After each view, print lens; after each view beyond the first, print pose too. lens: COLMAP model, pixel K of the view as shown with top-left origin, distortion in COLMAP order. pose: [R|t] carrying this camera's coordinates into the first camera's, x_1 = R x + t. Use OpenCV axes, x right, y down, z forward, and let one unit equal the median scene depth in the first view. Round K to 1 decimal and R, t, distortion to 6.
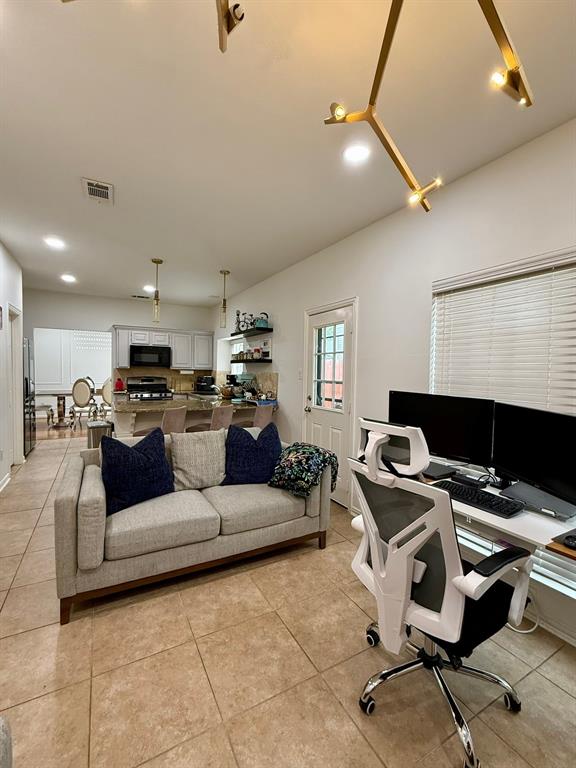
lens RADIAL K [[336.4, 0, 287.9], [0, 336.4, 384.0], [0, 0, 1]] dist [-0.002809, 0.000818]
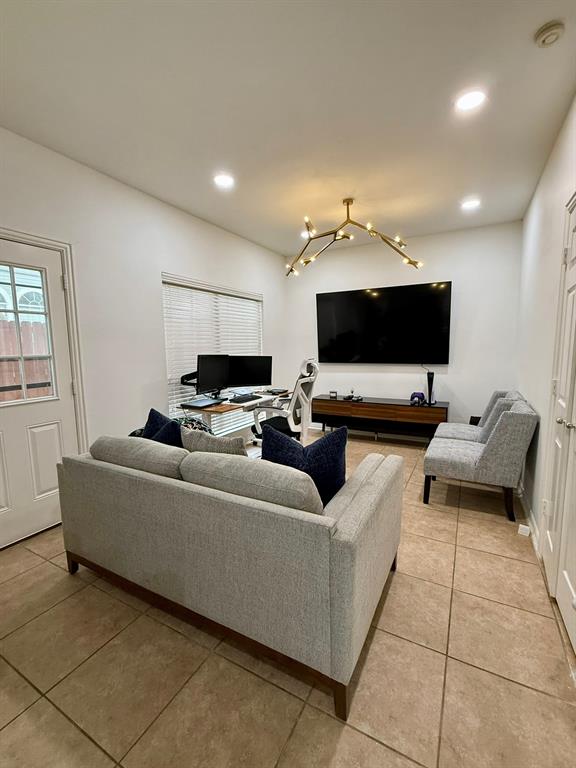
lens RADIAL K [[336.4, 0, 288.4], [0, 336.4, 380.9], [0, 0, 1]] dist [-0.002809, 0.000818]
pose [[-0.541830, -0.134027, 0.829733, -0.608765], [0.006093, 0.986552, 0.163337, -0.058975], [-0.840466, 0.093557, -0.533726, 0.834627]]
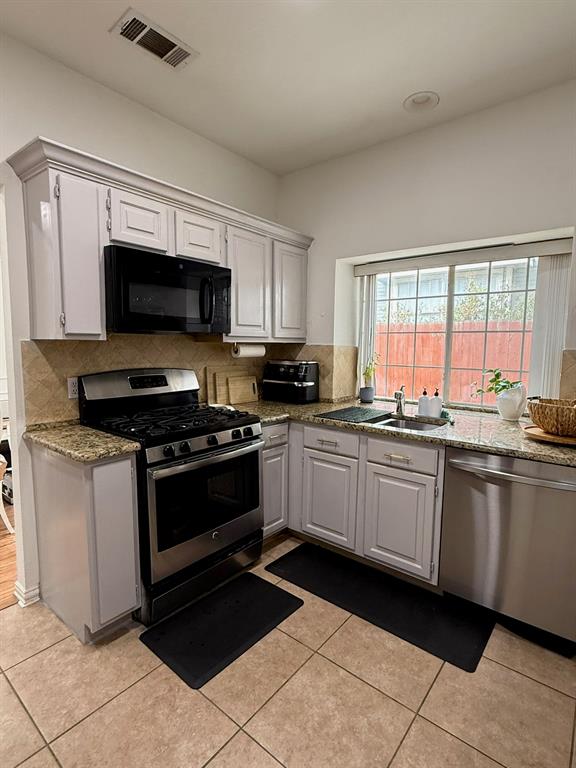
lens RADIAL K [[398.2, 0, 285.8], [0, 398.2, 383.3], [0, 0, 1]] dist [-0.002235, 0.002304]
pose [[0.929619, -0.045849, 0.365659, -0.753992], [0.023191, 0.997542, 0.066121, -0.051581], [-0.367792, -0.052987, 0.928397, 1.108905]]
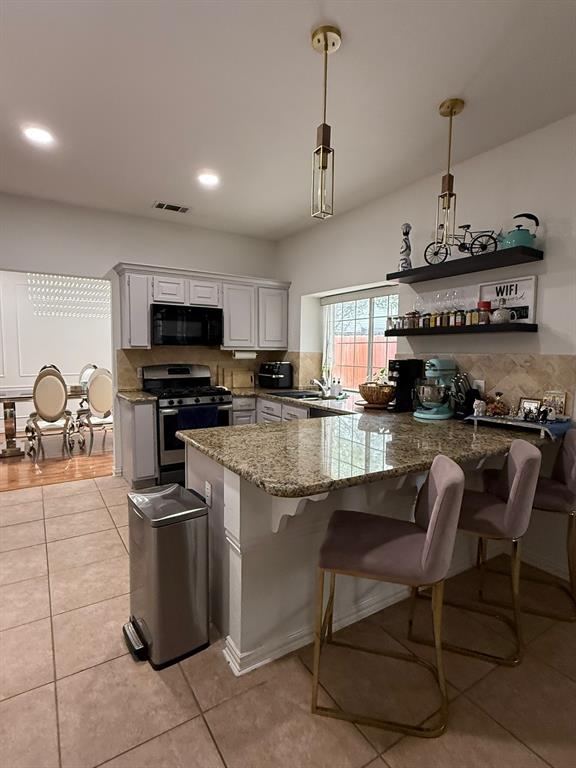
lens RADIAL K [[398.2, 0, 285.6], [0, 398.2, 384.8], [0, 0, 1]] dist [-0.002235, 0.002304]
pose [[0.998292, -0.014500, 0.056592, -0.492251], [0.012076, 0.999005, 0.042941, -0.025404], [-0.057159, -0.042185, 0.997473, 0.612882]]
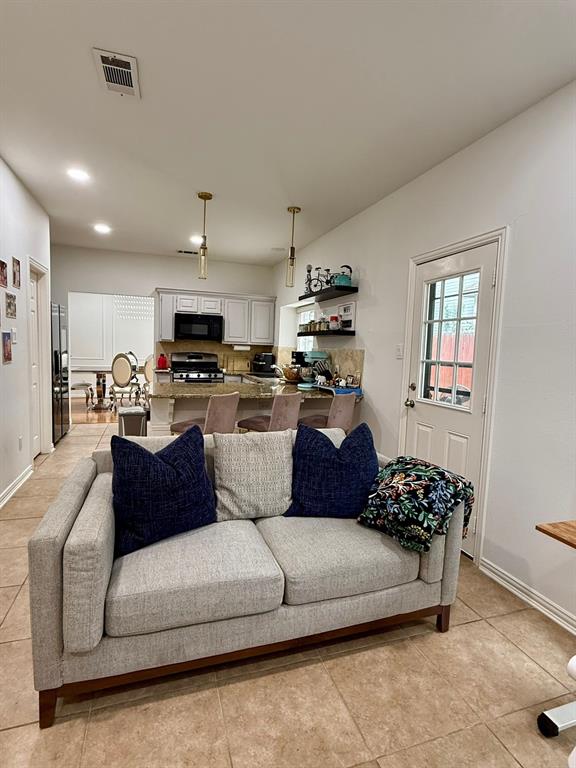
lens RADIAL K [[398.2, 0, 286.9], [0, 398.2, 383.7], [0, 0, 1]] dist [-0.002235, 0.002304]
pose [[0.983205, 0.032887, -0.179517, -0.041880], [-0.024626, 0.998541, 0.048052, 0.002563], [0.180835, -0.042824, 0.982581, 0.161095]]
